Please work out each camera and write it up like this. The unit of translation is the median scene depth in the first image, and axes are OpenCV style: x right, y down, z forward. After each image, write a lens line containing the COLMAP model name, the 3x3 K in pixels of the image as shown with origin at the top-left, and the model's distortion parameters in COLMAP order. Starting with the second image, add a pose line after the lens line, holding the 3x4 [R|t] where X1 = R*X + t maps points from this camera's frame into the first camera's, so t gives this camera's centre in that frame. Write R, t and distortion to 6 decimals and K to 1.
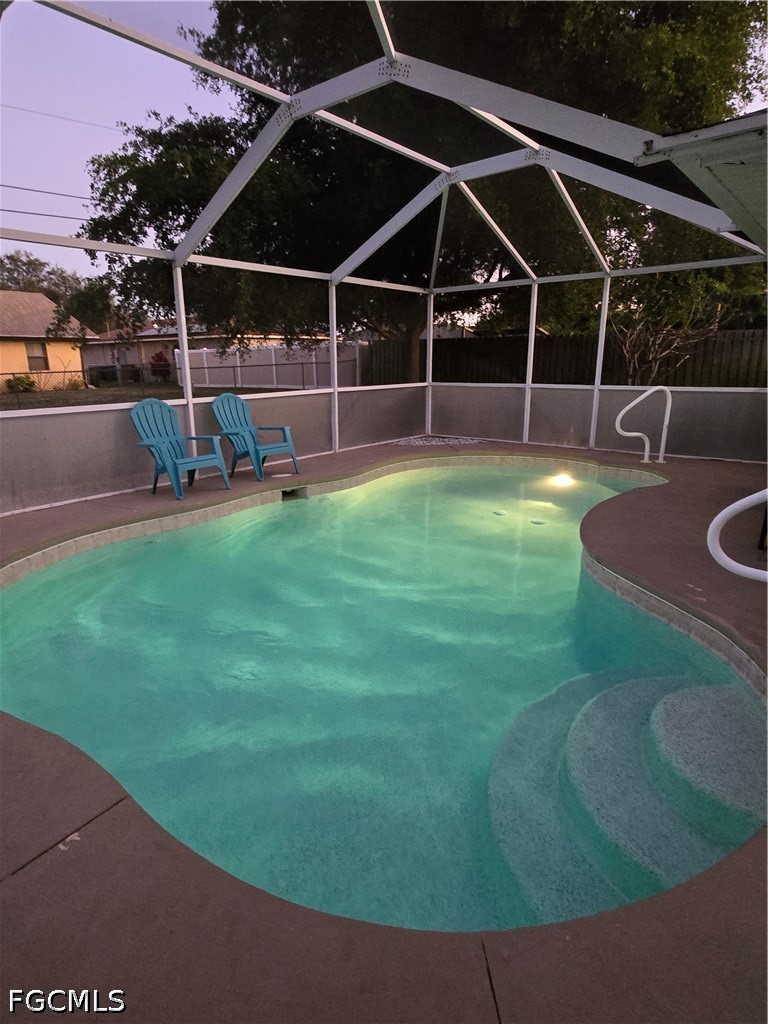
lens RADIAL K [[566.6, 0, 375.7], [0, 566.6, 511.2], [0, 0, 1]] dist [-0.008290, 0.003892]
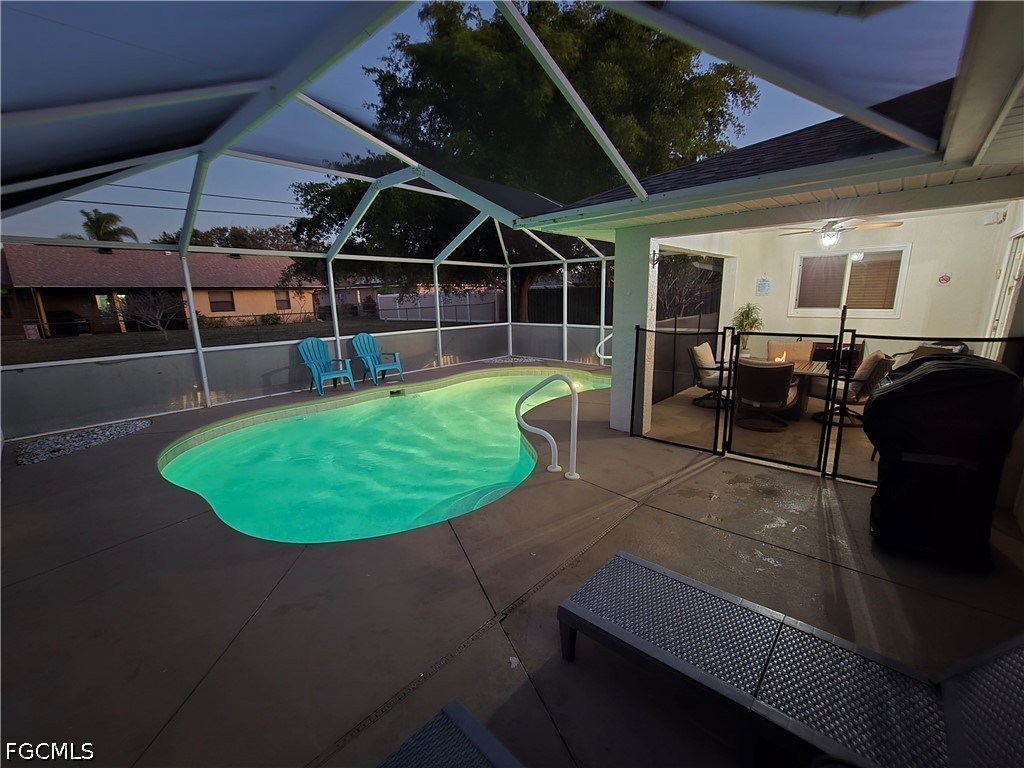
lens RADIAL K [[415.1, 0, 516.4], [0, 415.1, 380.9], [0, 0, 1]] dist [-0.010937, -0.000199]
pose [[0.999569, 0.000539, -0.029351, 0.193405], [-0.002451, 0.997872, -0.065150, 0.010016], [0.029253, 0.065194, 0.997444, -0.169042]]
